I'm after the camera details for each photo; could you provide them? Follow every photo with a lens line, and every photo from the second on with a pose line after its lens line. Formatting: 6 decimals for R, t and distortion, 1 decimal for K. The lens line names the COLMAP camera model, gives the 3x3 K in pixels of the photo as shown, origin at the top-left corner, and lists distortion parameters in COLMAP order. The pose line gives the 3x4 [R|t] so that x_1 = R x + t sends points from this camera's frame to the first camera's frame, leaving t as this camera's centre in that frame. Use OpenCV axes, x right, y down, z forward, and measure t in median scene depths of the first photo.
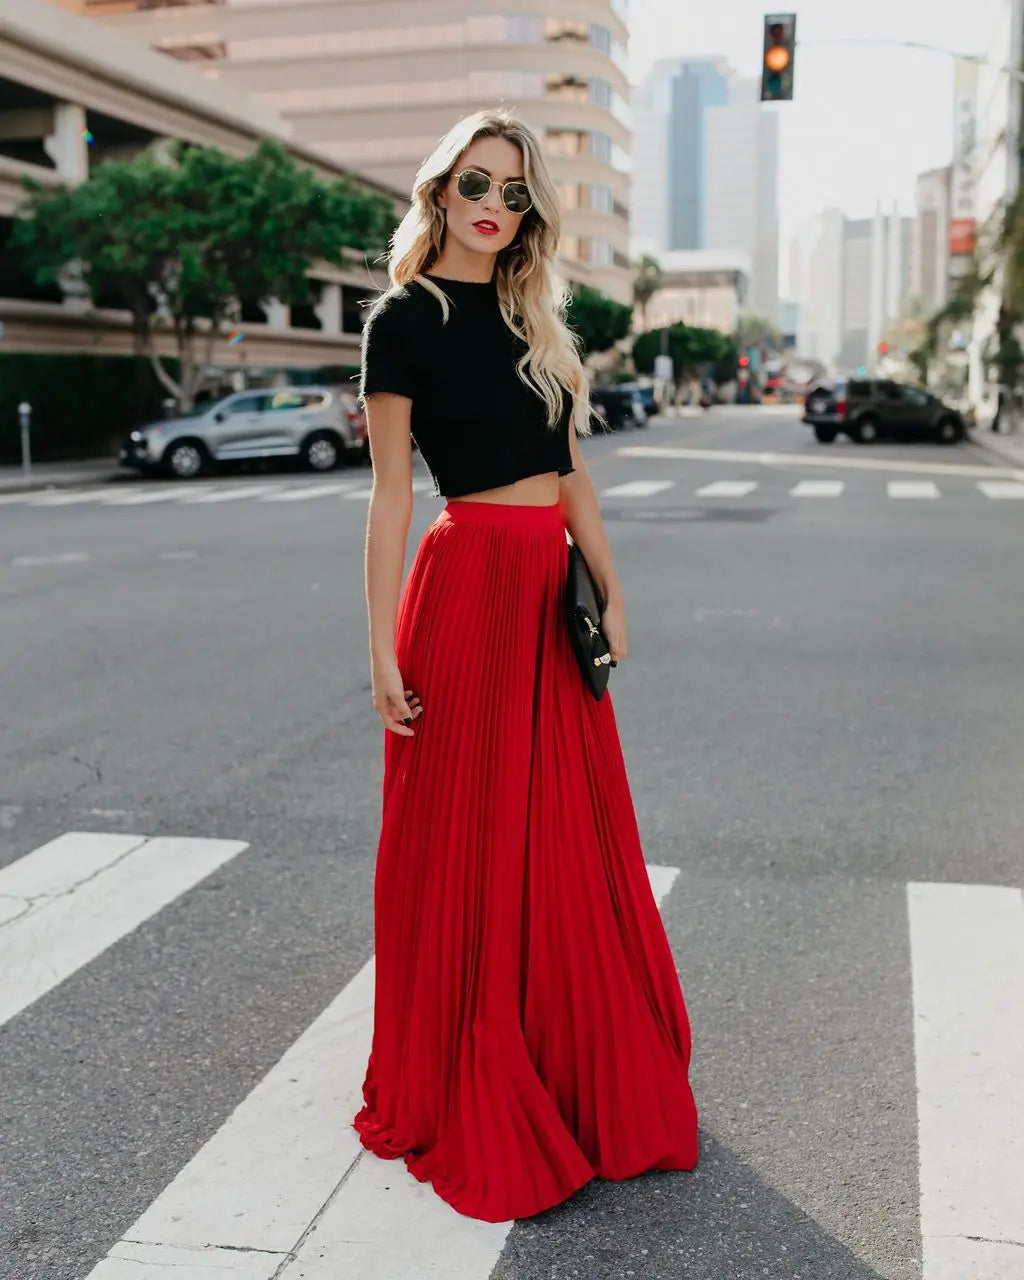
lens RADIAL K [[1632.4, 0, 444.5], [0, 1632.4, 638.8], [0, 0, 1]] dist [-0.006009, -0.012251]
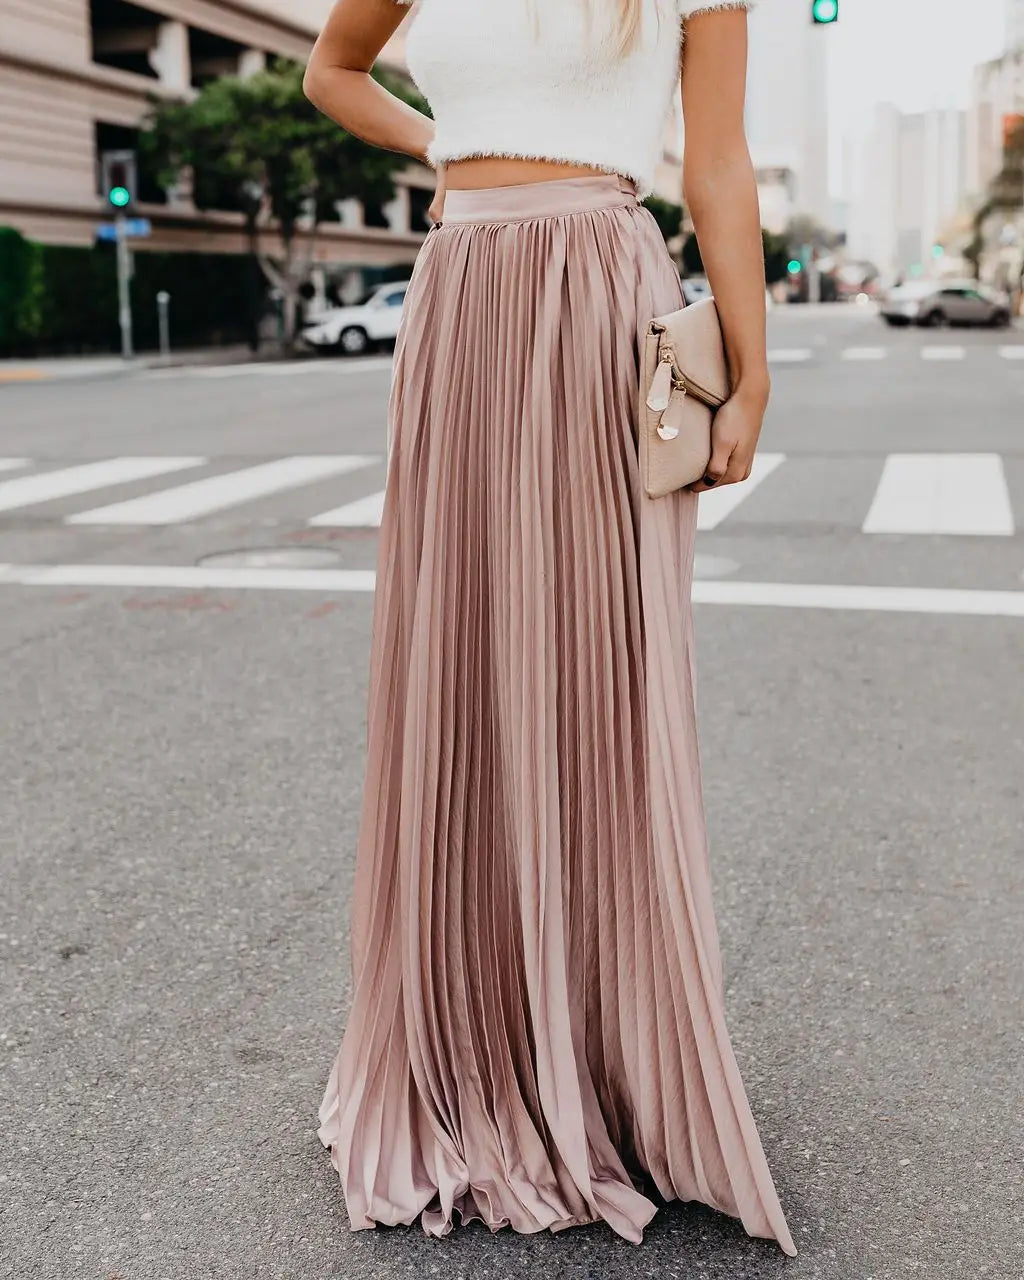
lens RADIAL K [[1742.5, 0, 505.0], [0, 1742.5, 529.4], [0, 0, 1]] dist [0.012314, -0.015610]
pose [[0.999826, -0.010626, 0.015354, -0.033218], [0.010902, 0.999778, -0.018011, 0.034561], [-0.015160, 0.018176, 0.999720, -0.163173]]
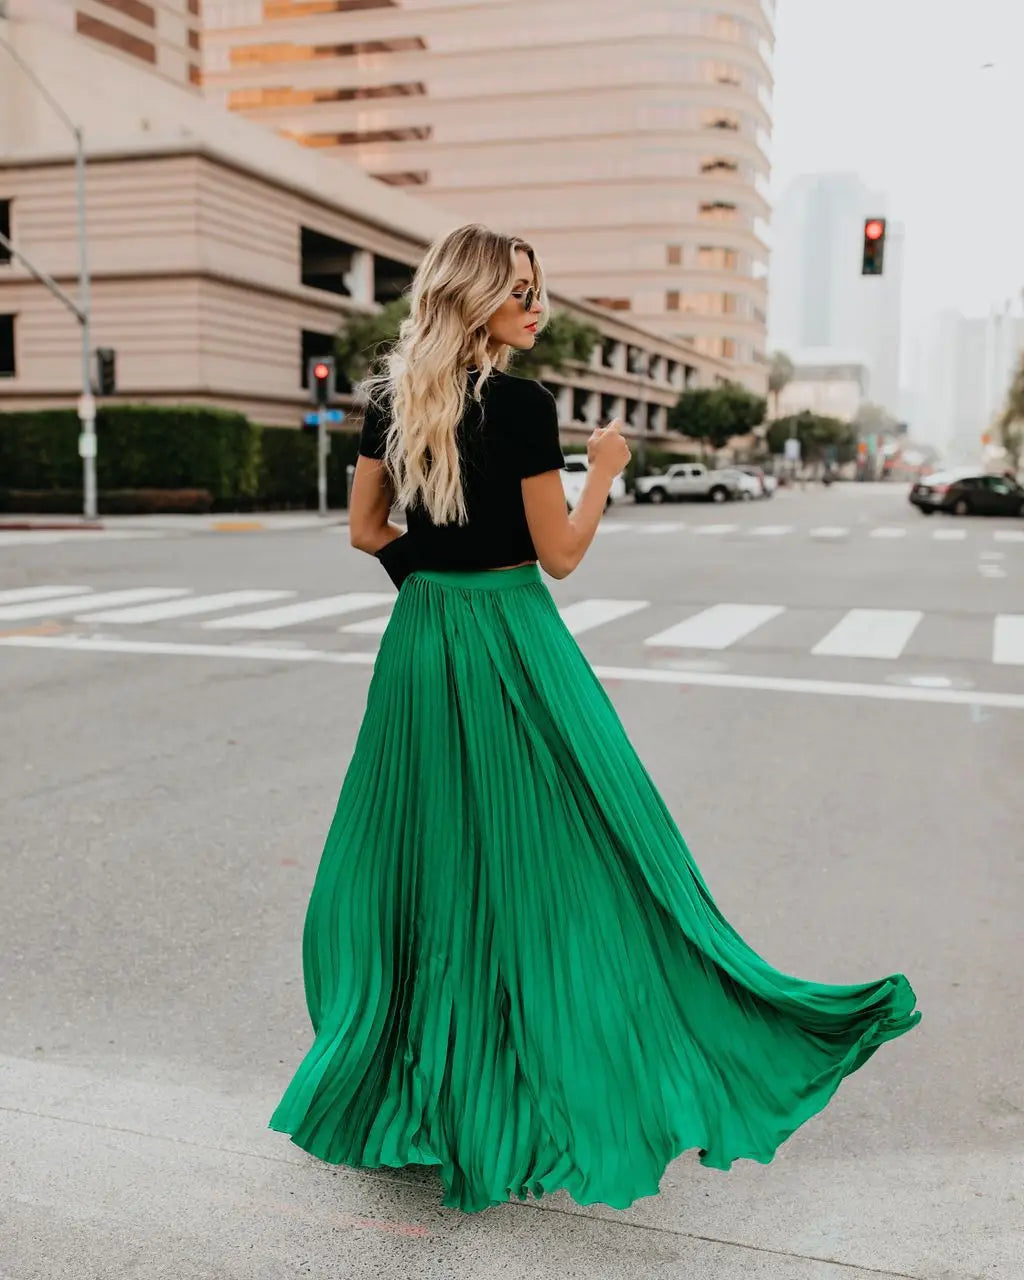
lens RADIAL K [[1480.3, 0, 513.8], [0, 1480.3, 678.8], [0, 0, 1]] dist [-0.009052, -0.002460]
pose [[0.998380, 0.029485, -0.048662, -0.032788], [-0.029807, 0.999538, -0.005906, 0.040175], [0.048465, 0.007347, 0.998798, -0.256248]]
